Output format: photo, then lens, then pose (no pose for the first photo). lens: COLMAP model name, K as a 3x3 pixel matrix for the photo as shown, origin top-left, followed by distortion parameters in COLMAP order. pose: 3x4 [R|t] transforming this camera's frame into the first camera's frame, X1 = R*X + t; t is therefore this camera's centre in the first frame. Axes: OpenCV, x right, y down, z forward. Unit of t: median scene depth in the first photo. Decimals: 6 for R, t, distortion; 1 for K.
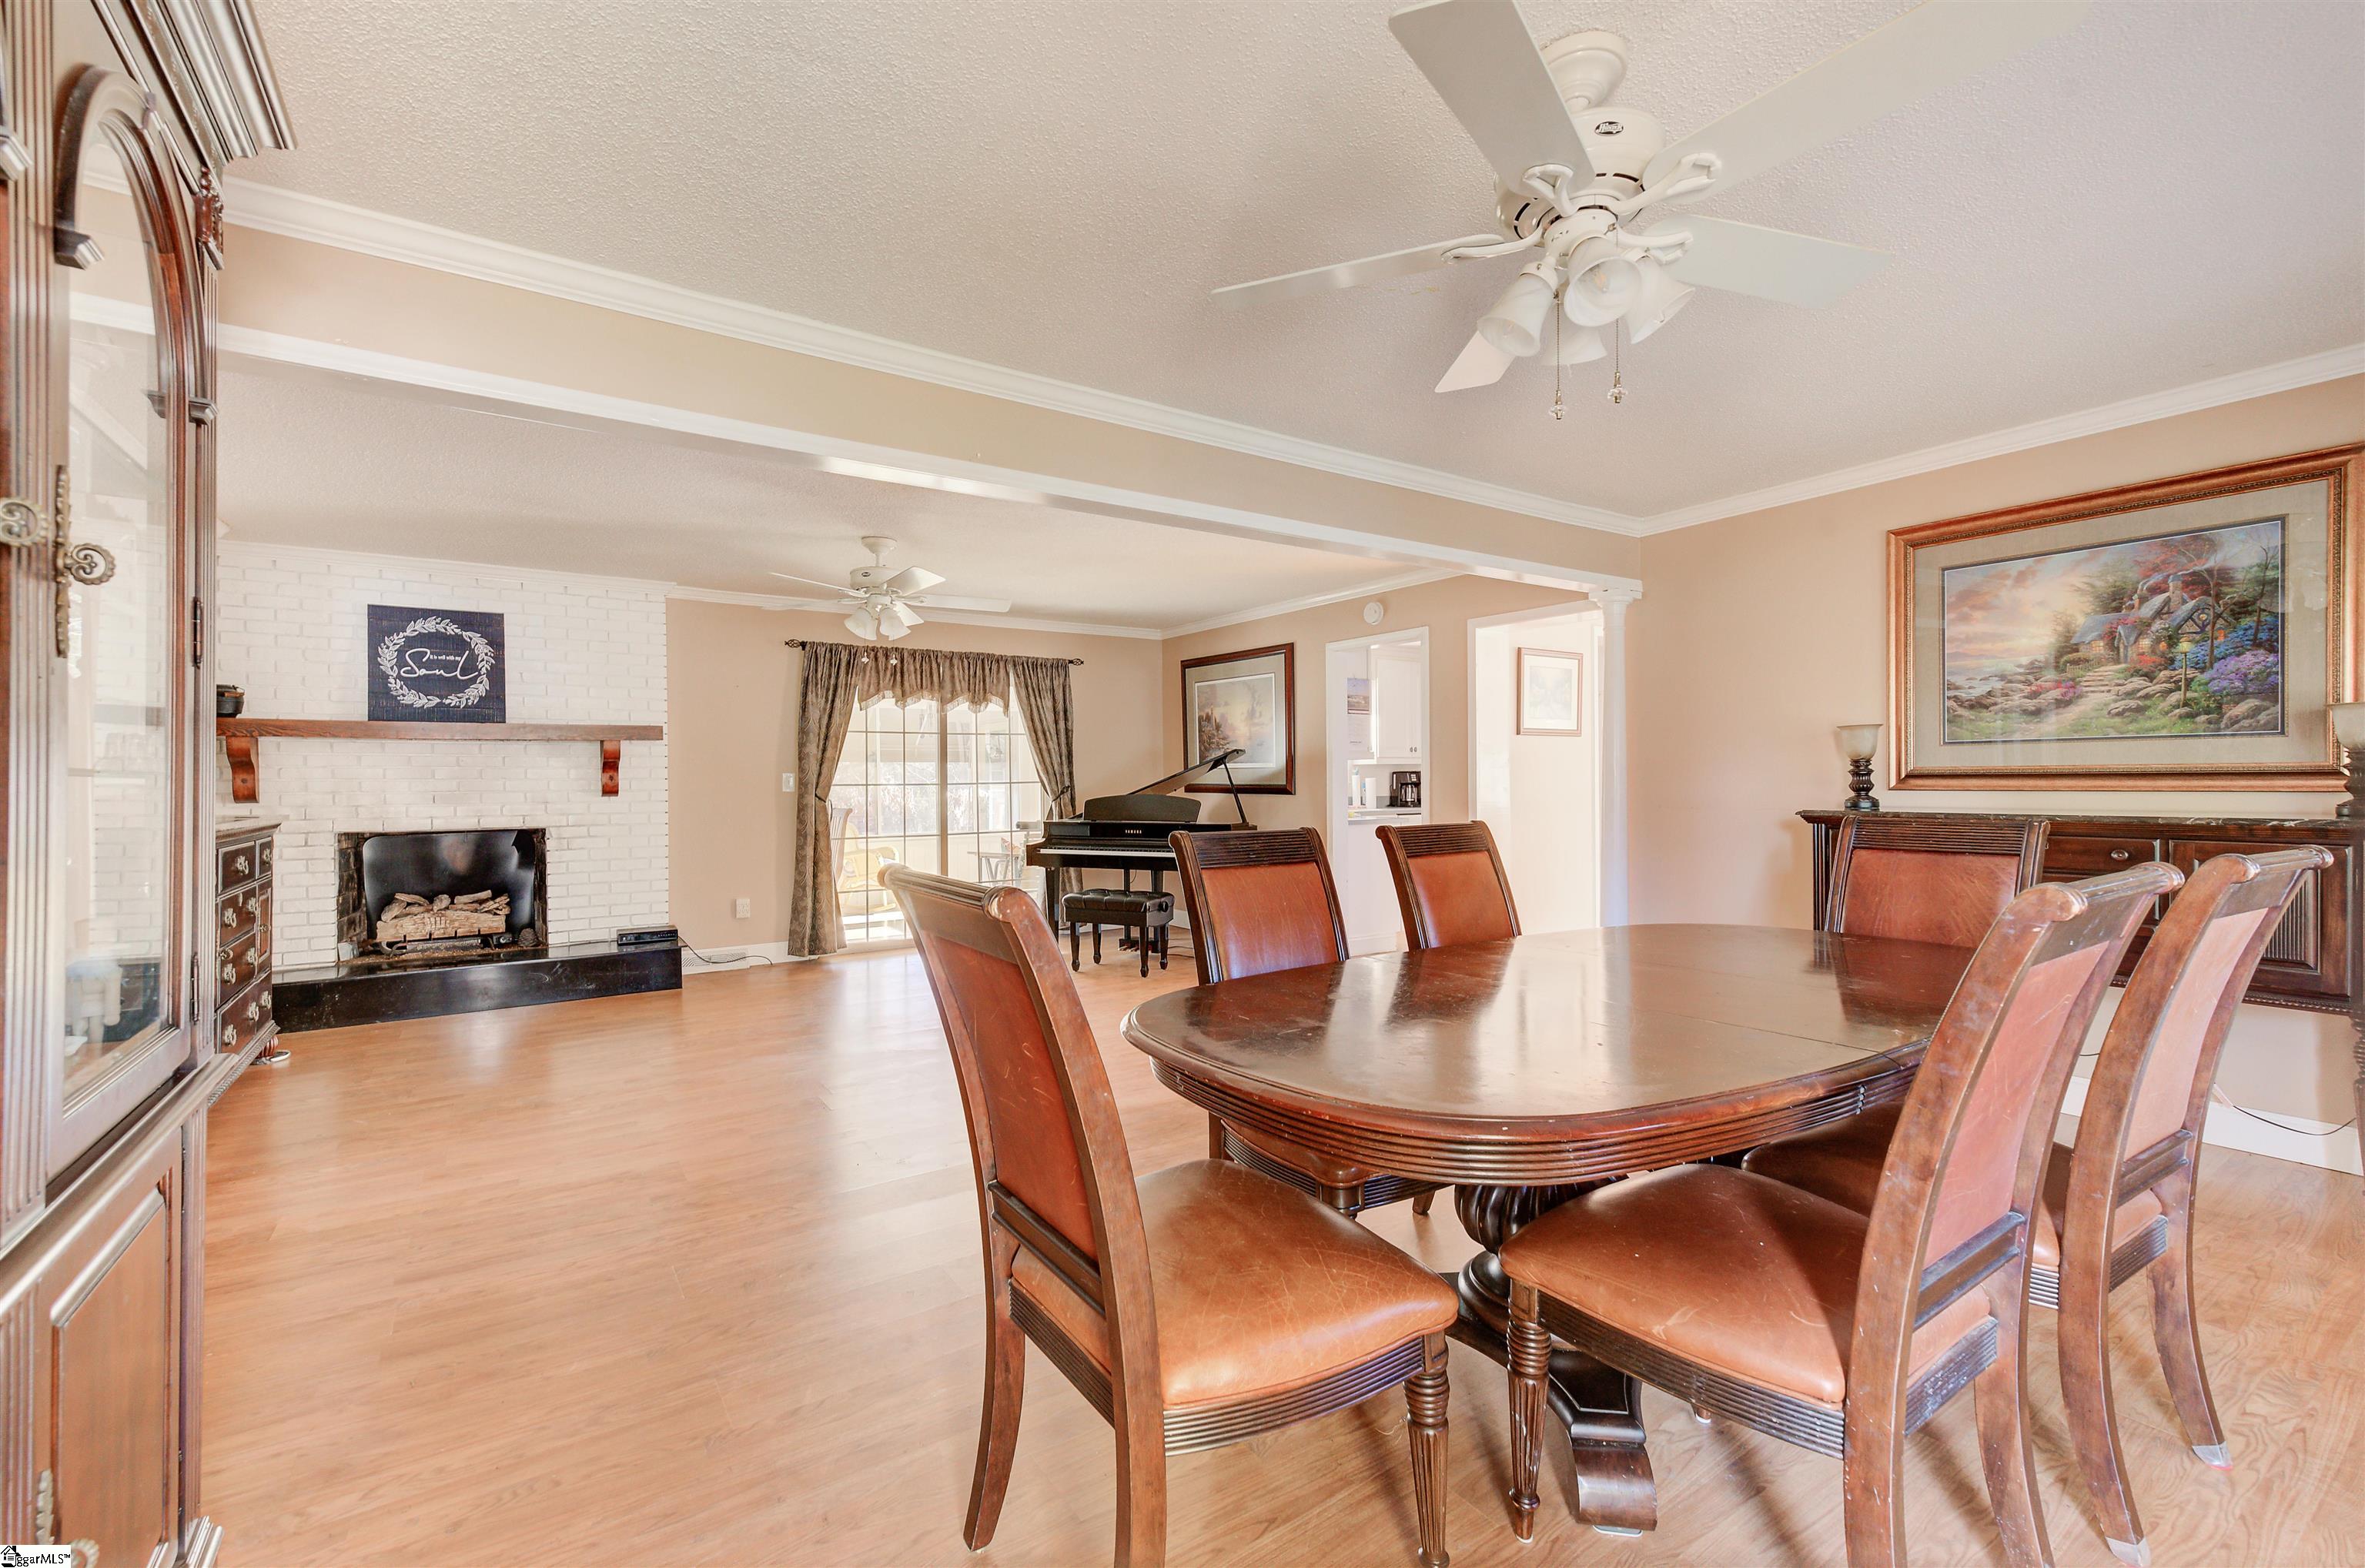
lens RADIAL K [[1022.4, 0, 1177.0], [0, 1022.4, 801.2], [0, 0, 1]] dist [0.003507, 0.003097]
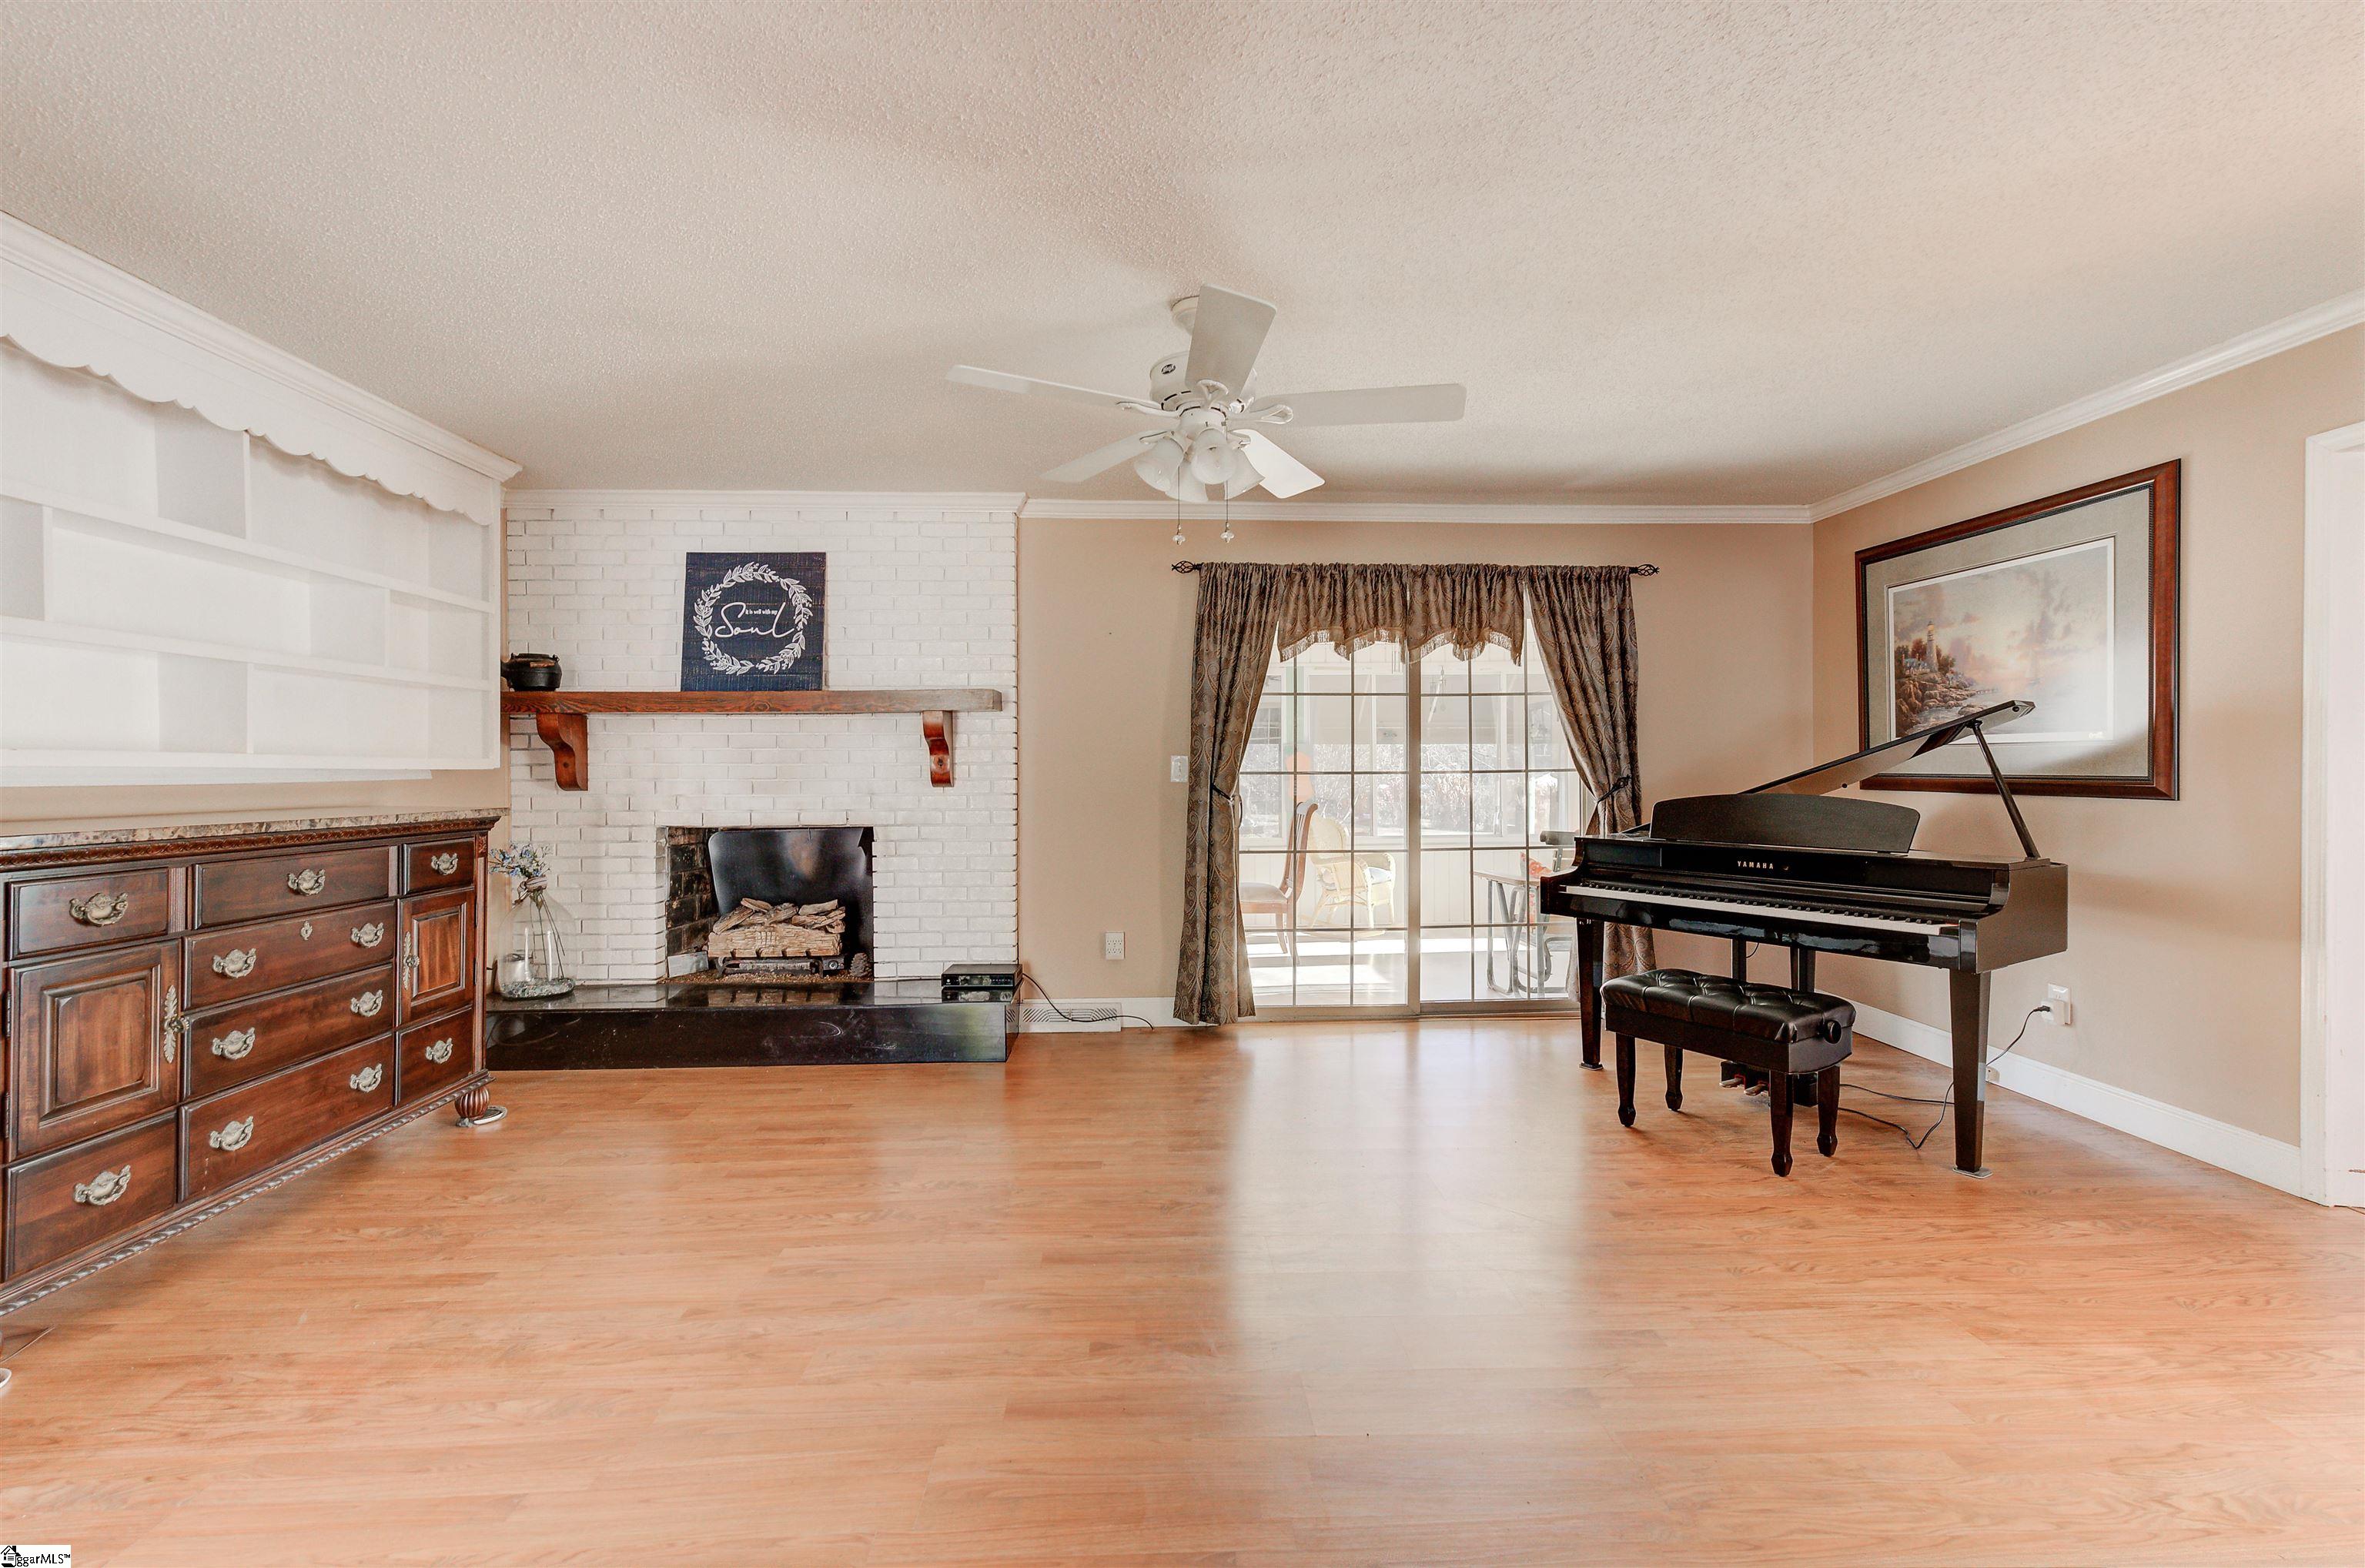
lens RADIAL K [[1022.4, 0, 1144.9], [0, 1022.4, 776.1], [0, 0, 1]] dist [0.003507, 0.003097]
pose [[0.841209, 0.007348, -0.540660, -0.022925], [-0.014050, 0.999867, -0.008272, -0.007569], [0.540527, 0.014555, 0.841200, 0.405377]]
